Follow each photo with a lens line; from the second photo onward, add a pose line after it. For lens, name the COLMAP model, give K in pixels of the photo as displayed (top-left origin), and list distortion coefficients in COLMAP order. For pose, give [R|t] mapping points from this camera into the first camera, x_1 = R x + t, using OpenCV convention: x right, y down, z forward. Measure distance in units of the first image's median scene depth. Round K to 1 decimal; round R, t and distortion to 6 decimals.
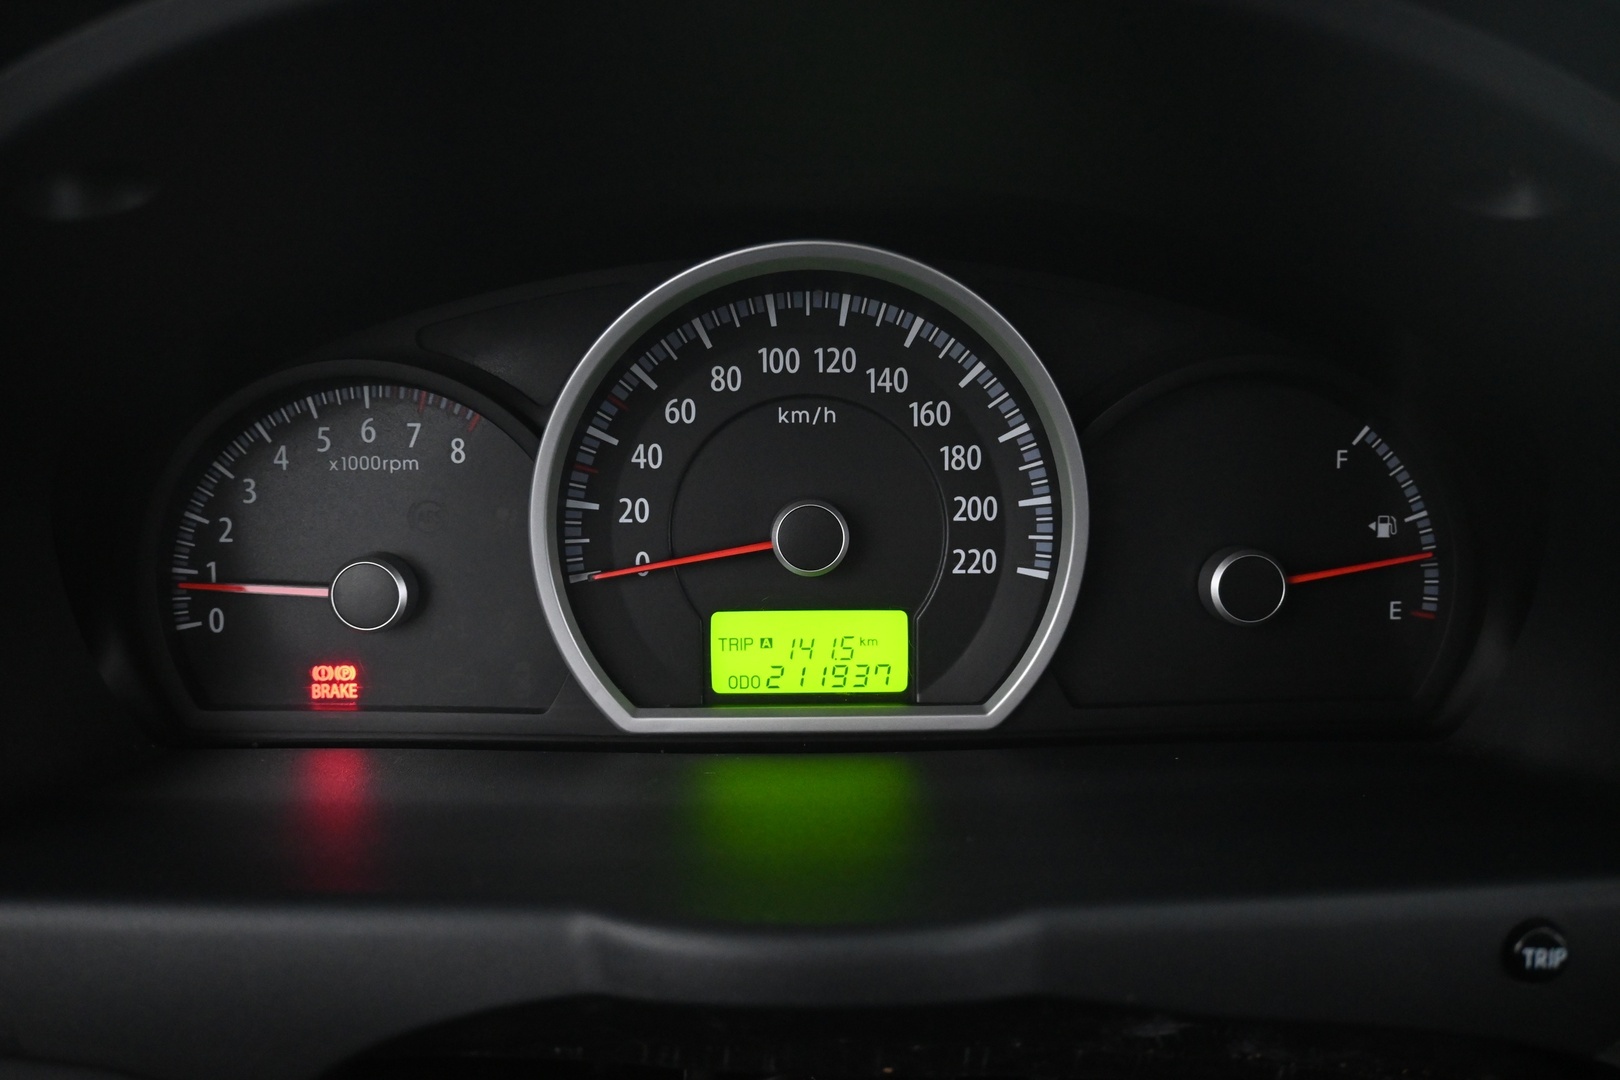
lens RADIAL K [[1299.4, 0, 808.3], [0, 1299.4, 531.2], [0, 0, 1]] dist [-0.013543, 0.017655]
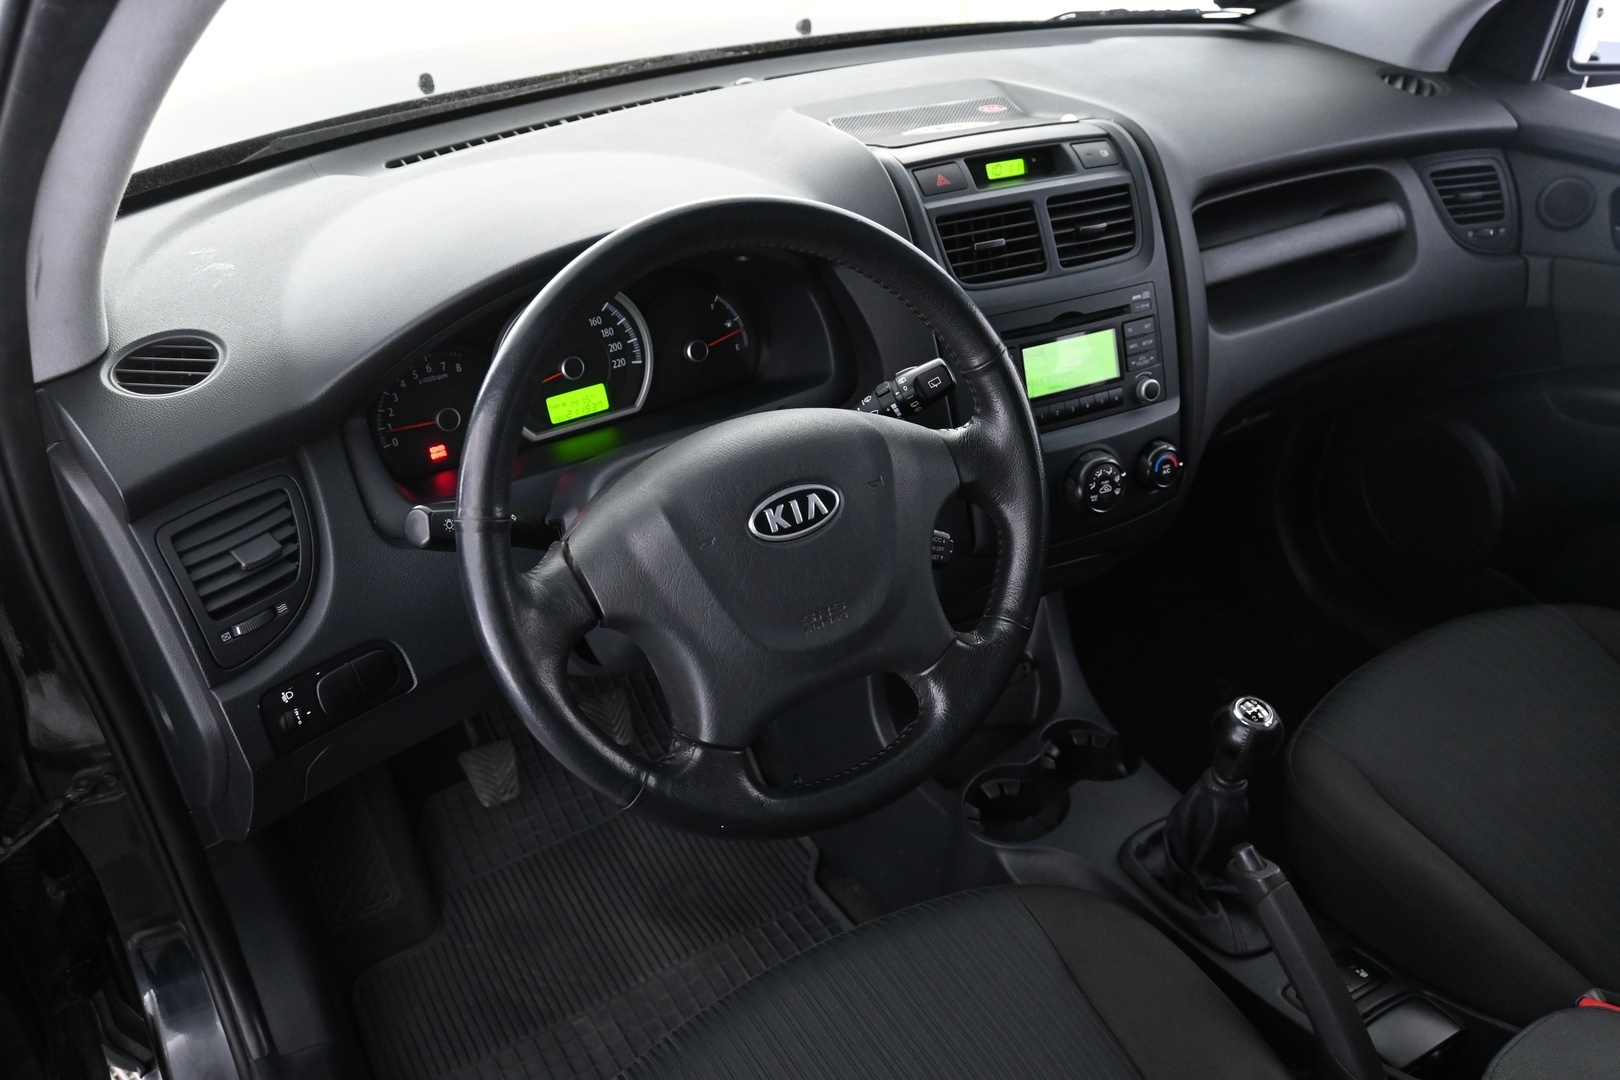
lens RADIAL K [[1299.4, 0, 811.5], [0, 1299.4, 542.8], [0, 0, 1]] dist [-0.013543, 0.017655]
pose [[0.856373, -0.297326, 0.422163, -0.968031], [0.226426, 0.951015, 0.210478, -0.124137], [-0.464064, -0.084659, 0.881747, -2.128279]]
